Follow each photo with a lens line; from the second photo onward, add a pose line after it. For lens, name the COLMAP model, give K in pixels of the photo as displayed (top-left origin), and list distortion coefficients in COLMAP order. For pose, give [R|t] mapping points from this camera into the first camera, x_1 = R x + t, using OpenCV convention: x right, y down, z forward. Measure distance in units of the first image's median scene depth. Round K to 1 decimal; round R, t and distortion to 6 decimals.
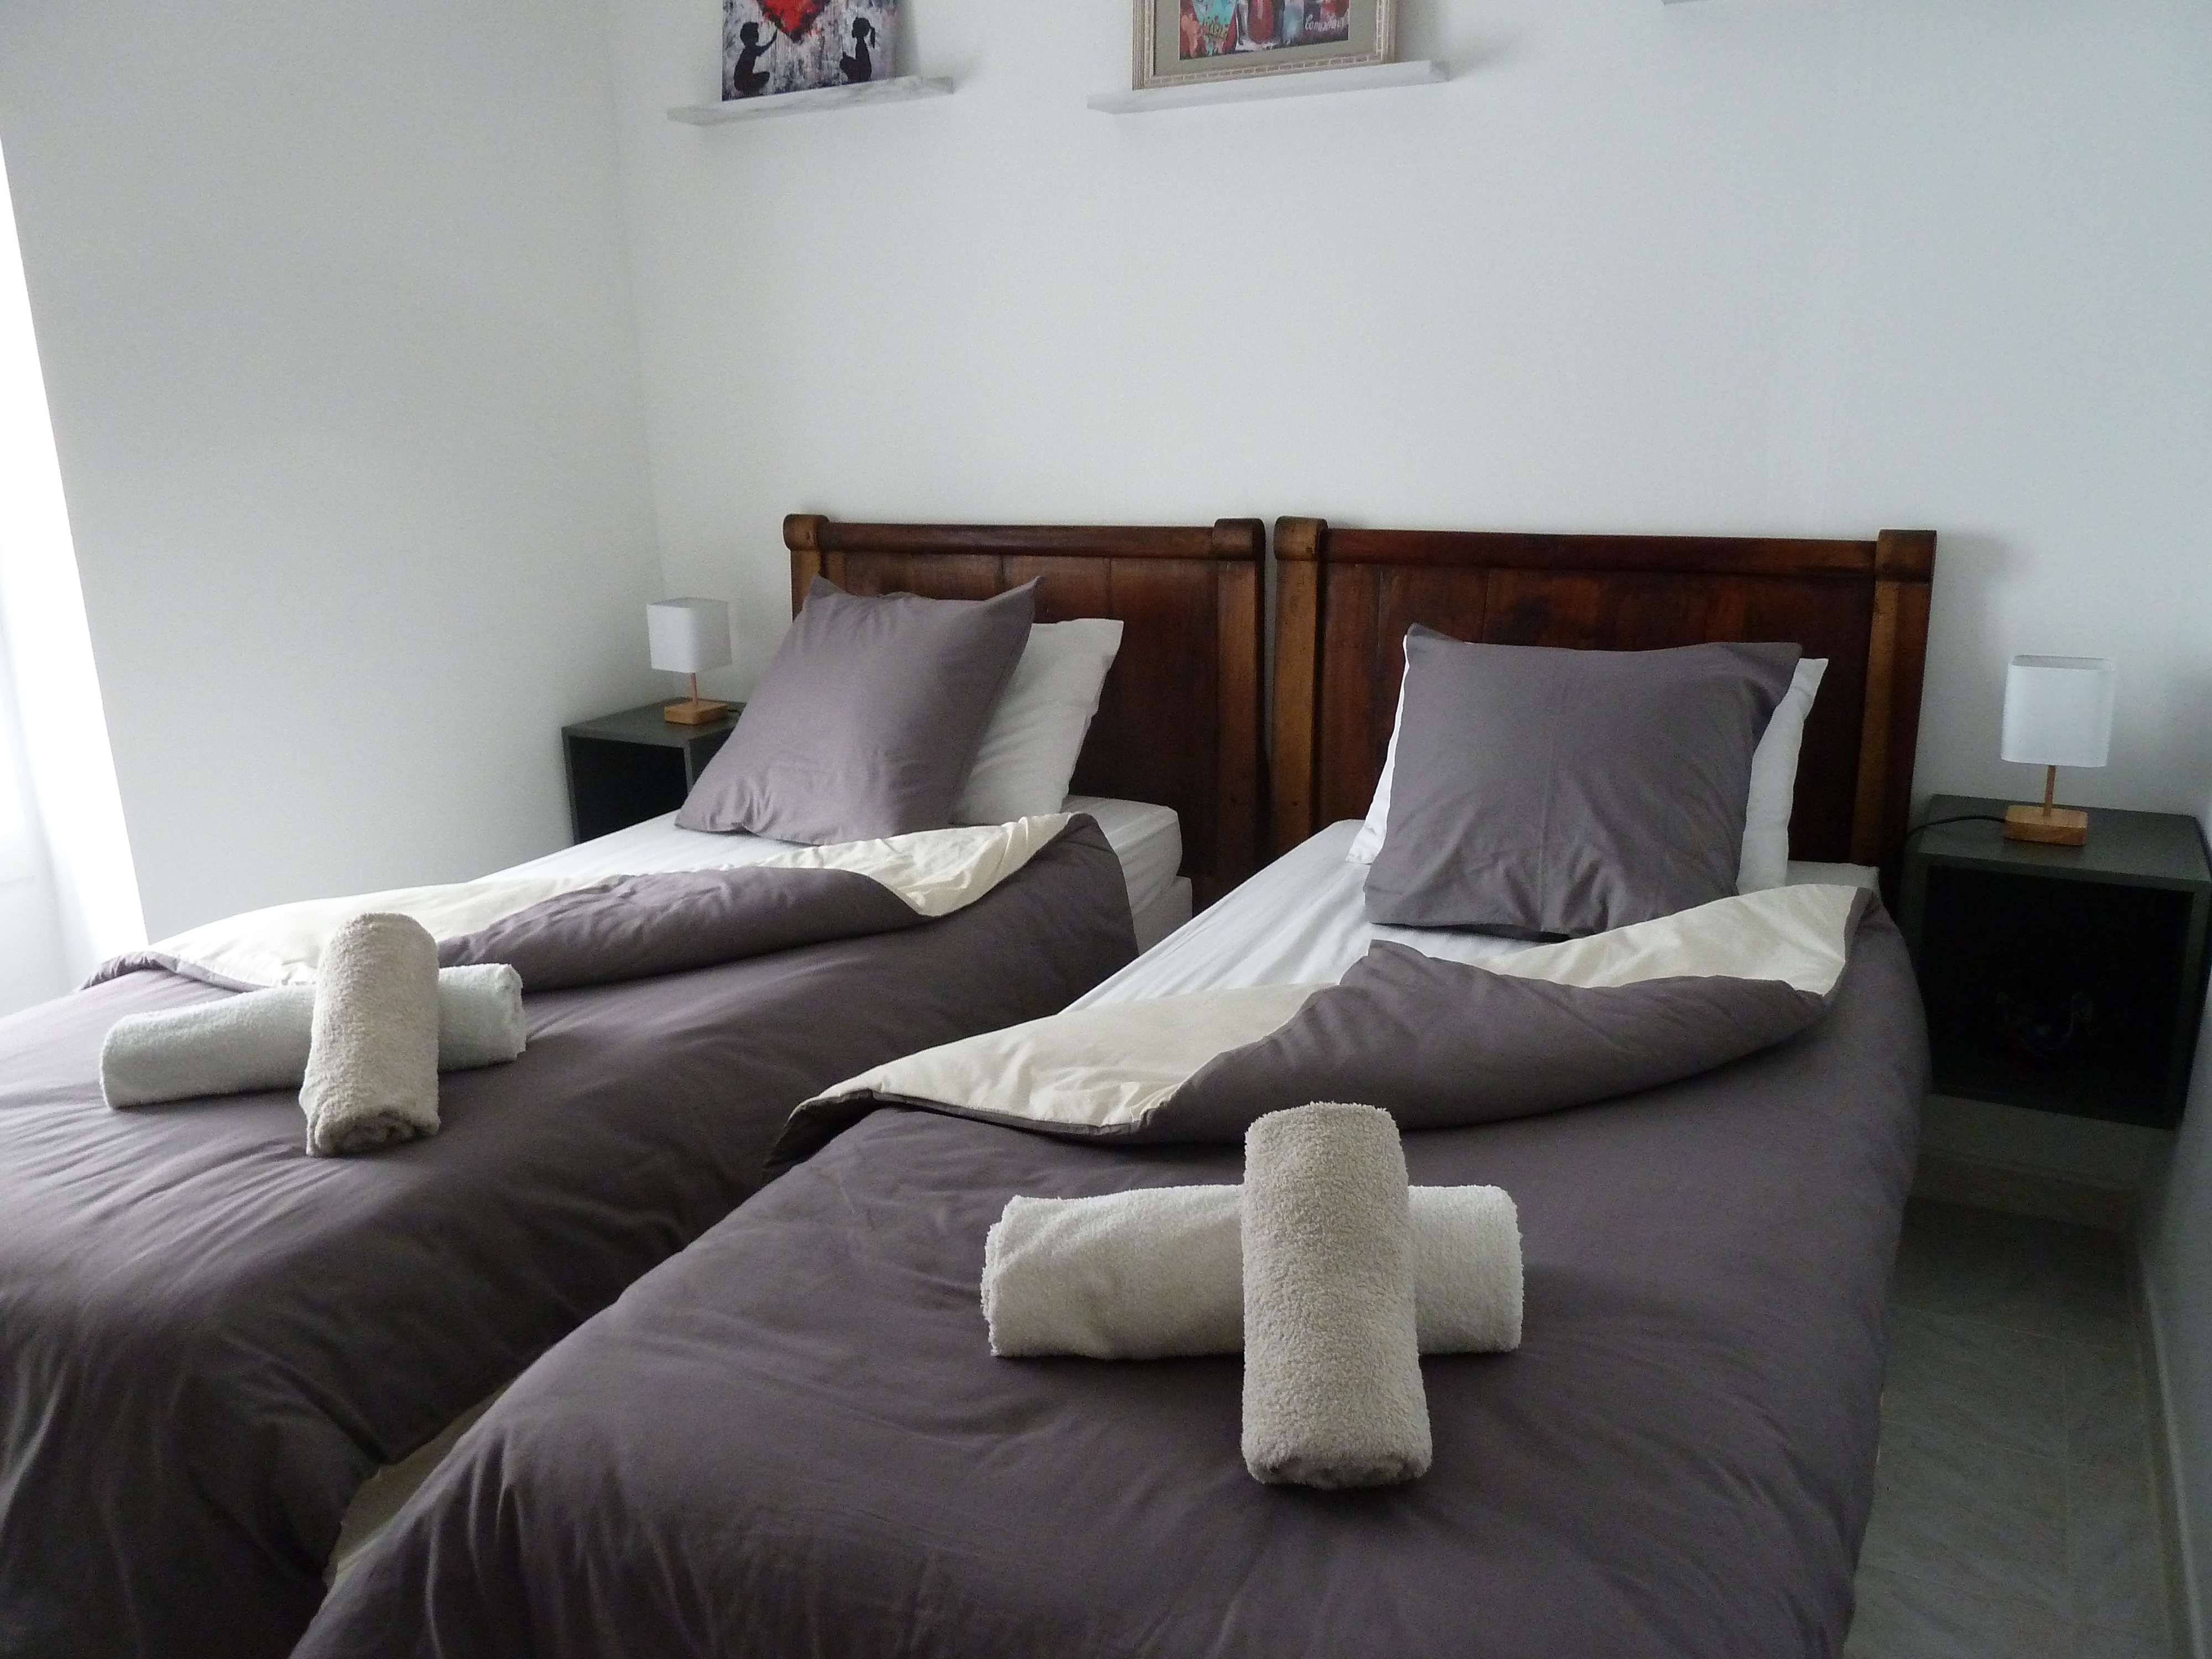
lens RADIAL K [[1645.8, 0, 1110.5], [0, 1645.8, 829.5], [0, 0, 1]] dist [-0.040318, 0.011239]
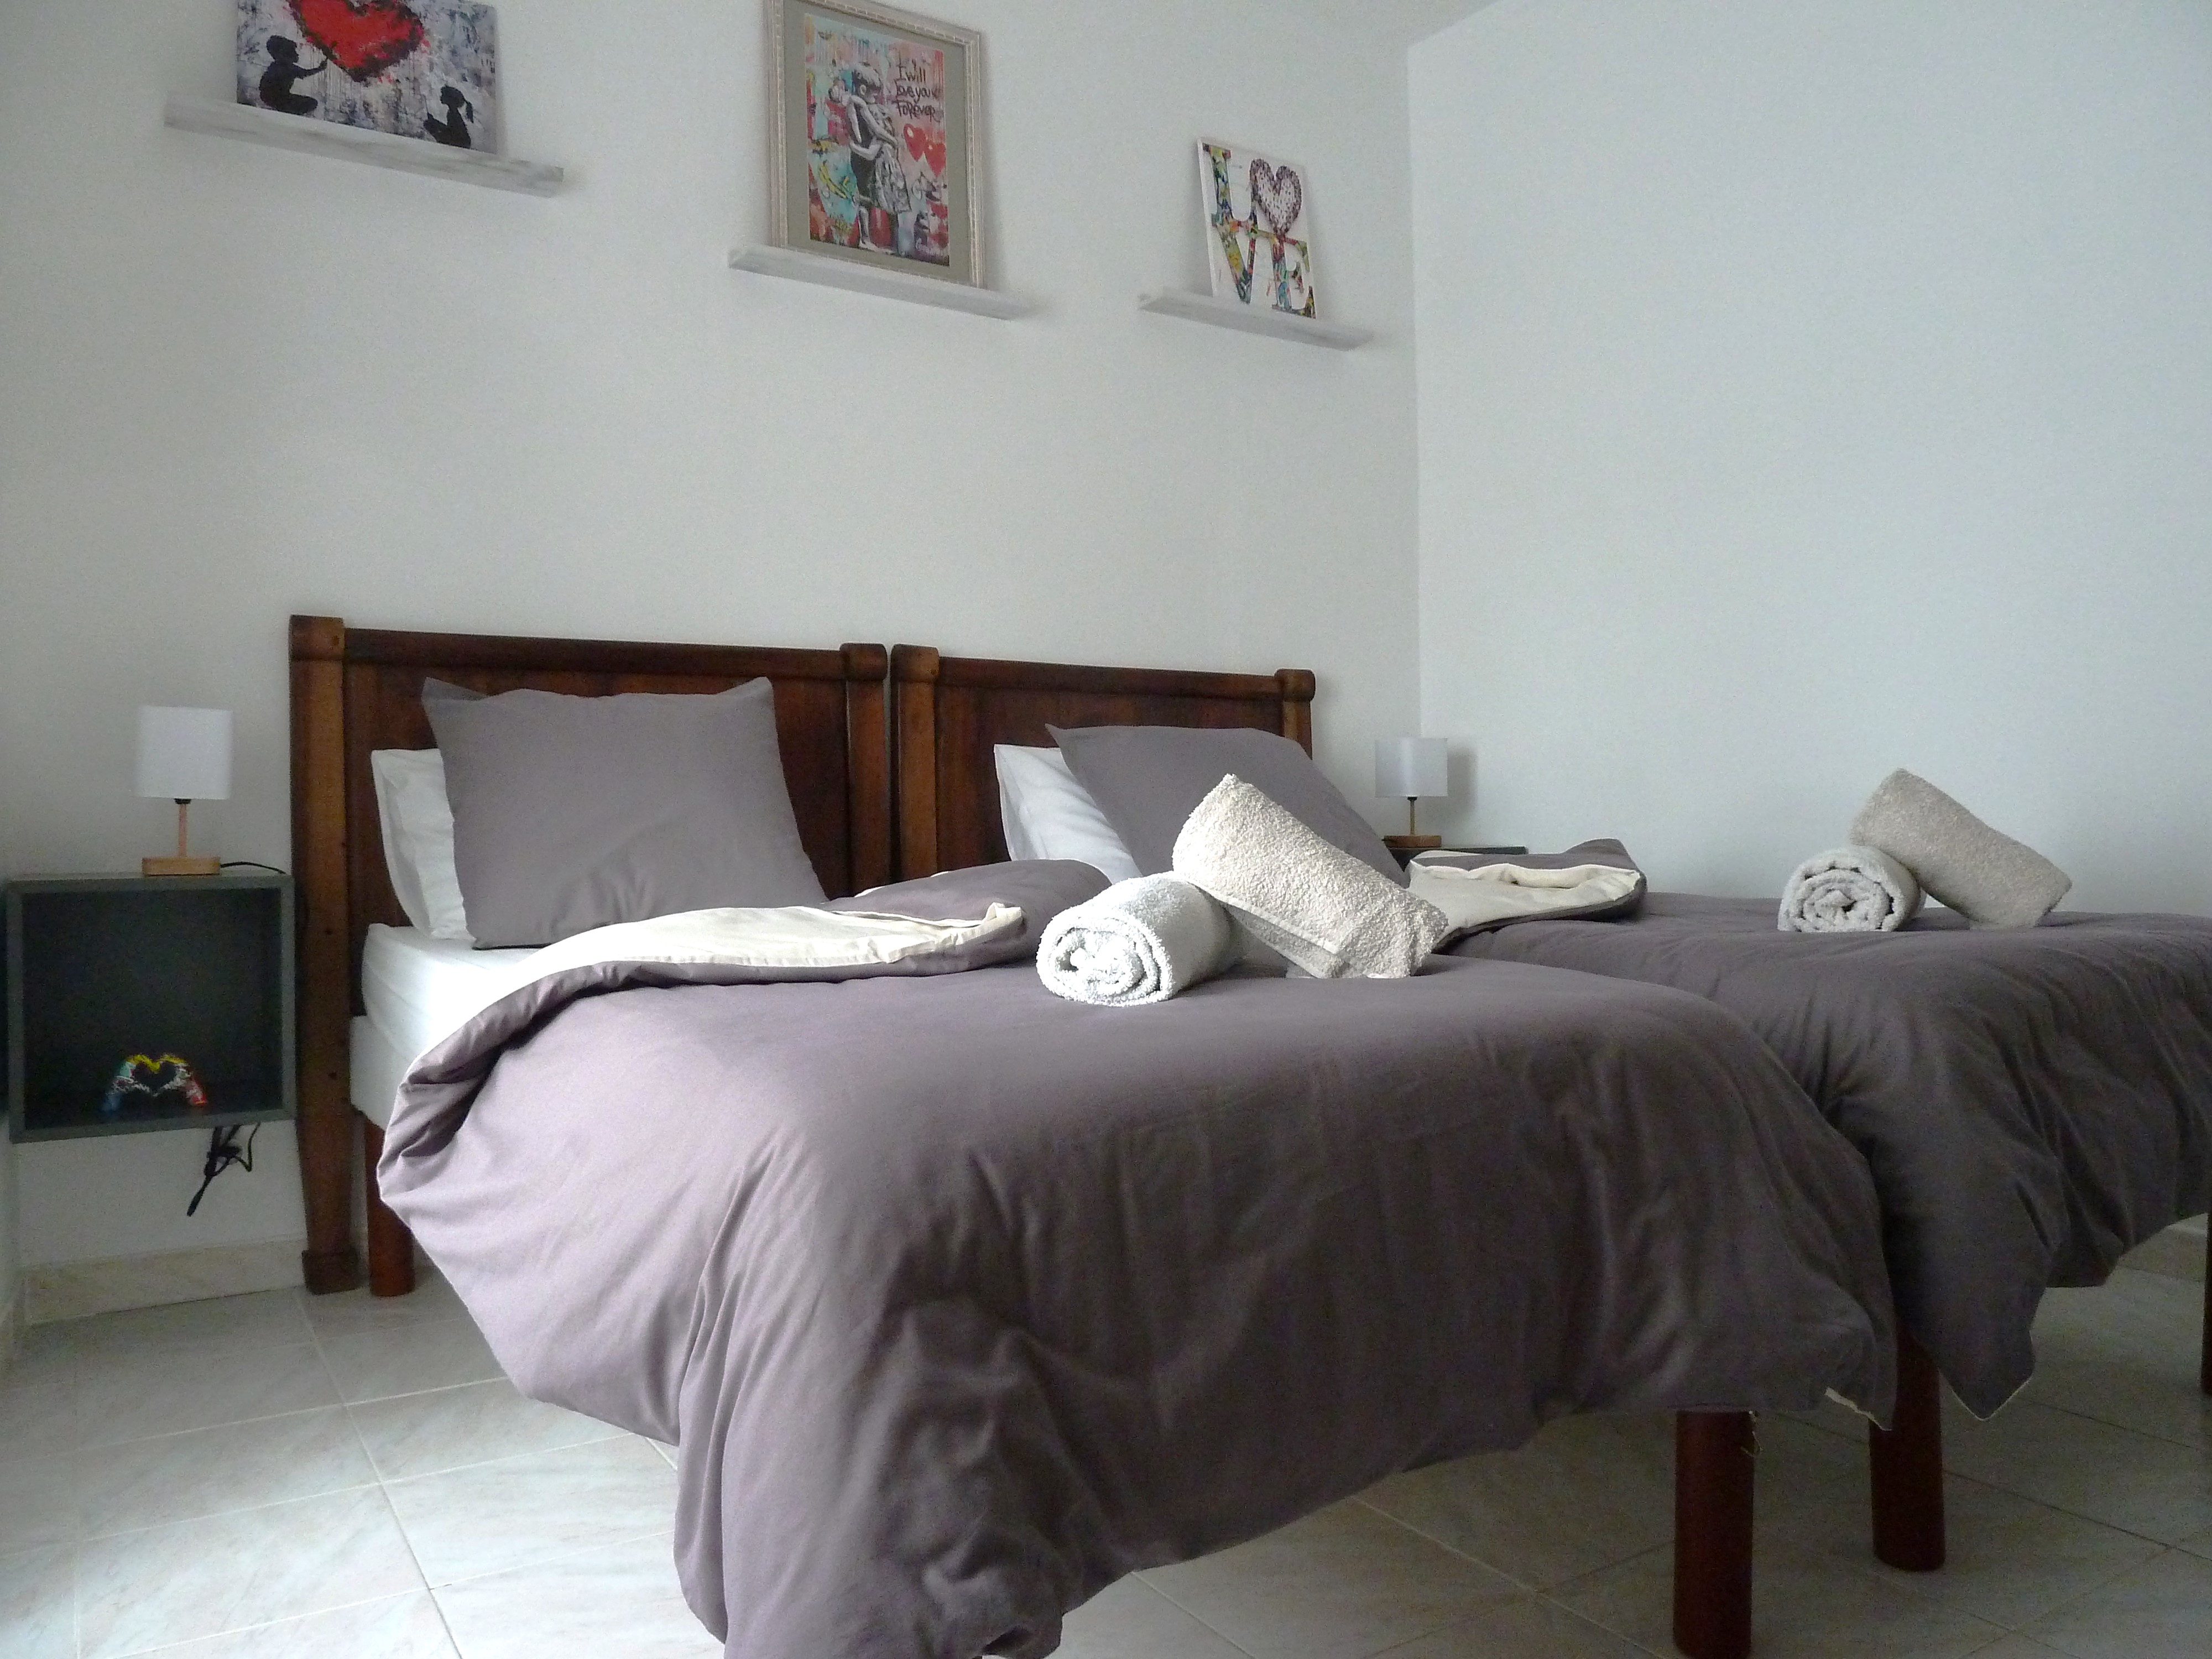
lens RADIAL K [[1645.8, 0, 1110.5], [0, 1645.8, 829.5], [0, 0, 1]] dist [-0.040318, 0.011239]
pose [[0.491565, 0.017428, 0.870666, -0.857383], [0.221783, 0.964327, -0.144518, 0.133814], [-0.842126, 0.264139, 0.470164, 0.416559]]
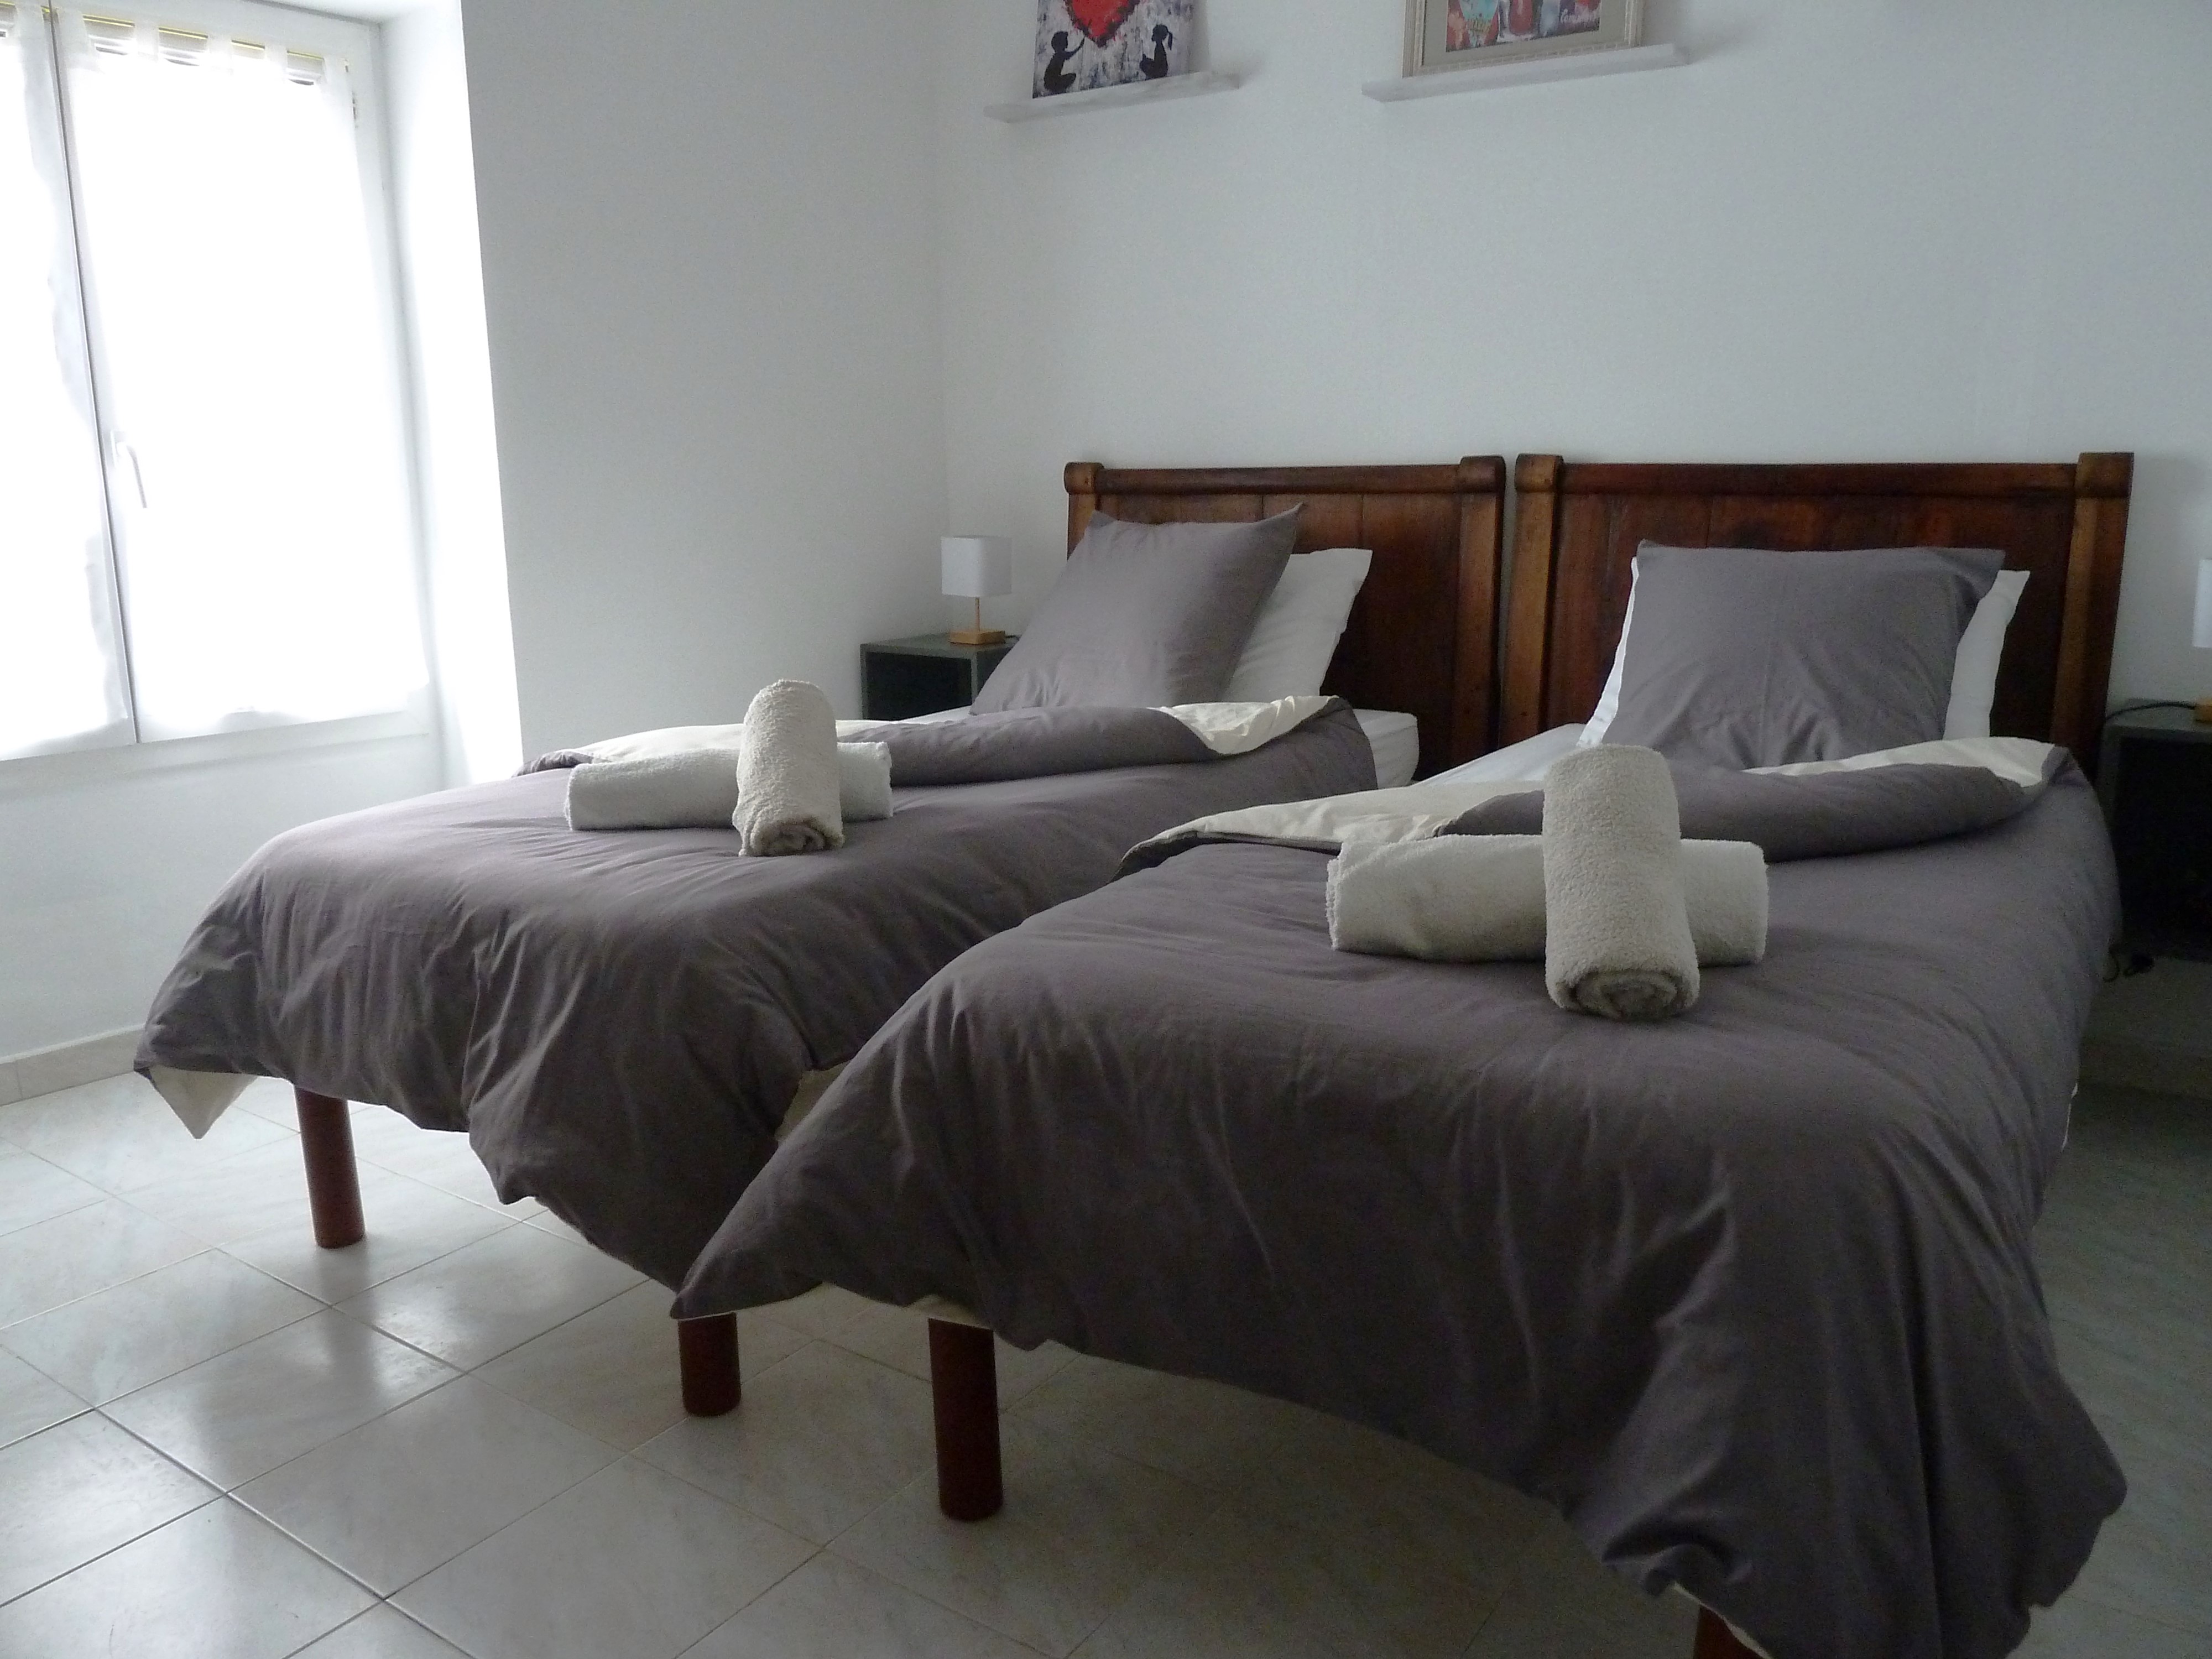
lens RADIAL K [[1645.8, 0, 1110.5], [0, 1645.8, 829.5], [0, 0, 1]] dist [-0.040318, 0.011239]
pose [[0.994168, 0.040708, -0.099867, -0.056741], [-0.045680, 0.997801, -0.048019, 0.141442], [0.097693, 0.052301, 0.993841, -0.132124]]
